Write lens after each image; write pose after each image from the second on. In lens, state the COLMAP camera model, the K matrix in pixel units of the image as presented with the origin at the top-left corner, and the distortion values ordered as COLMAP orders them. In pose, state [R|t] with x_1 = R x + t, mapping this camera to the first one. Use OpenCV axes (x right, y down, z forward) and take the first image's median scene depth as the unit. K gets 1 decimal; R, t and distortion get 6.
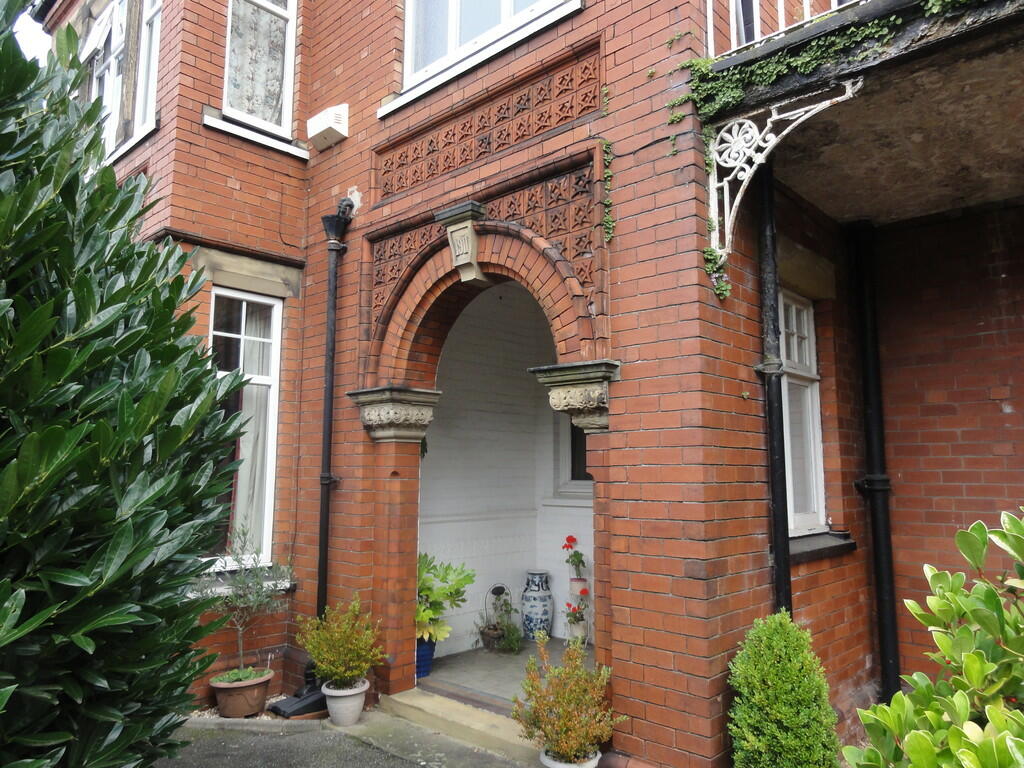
lens RADIAL K [[723.0, 0, 515.3], [0, 723.0, 382.2], [0, 0, 1]] dist [0.010628, 0.002545]
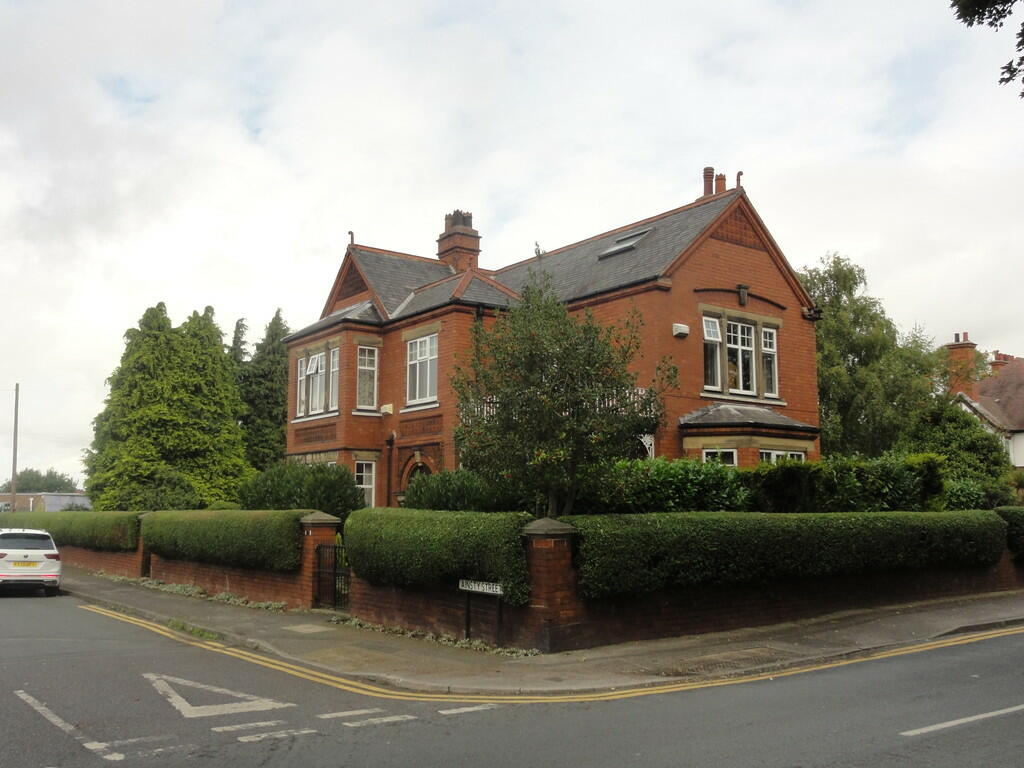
lens RADIAL K [[971.0, 0, 511.1], [0, 971.0, 384.3], [0, 0, 1]] dist [-0.005528, 0.000000]
pose [[0.983046, -0.027902, -0.181222, 1.167823], [0.027104, 0.999609, -0.006882, -0.446261], [0.181343, 0.001853, 0.983418, -3.439915]]
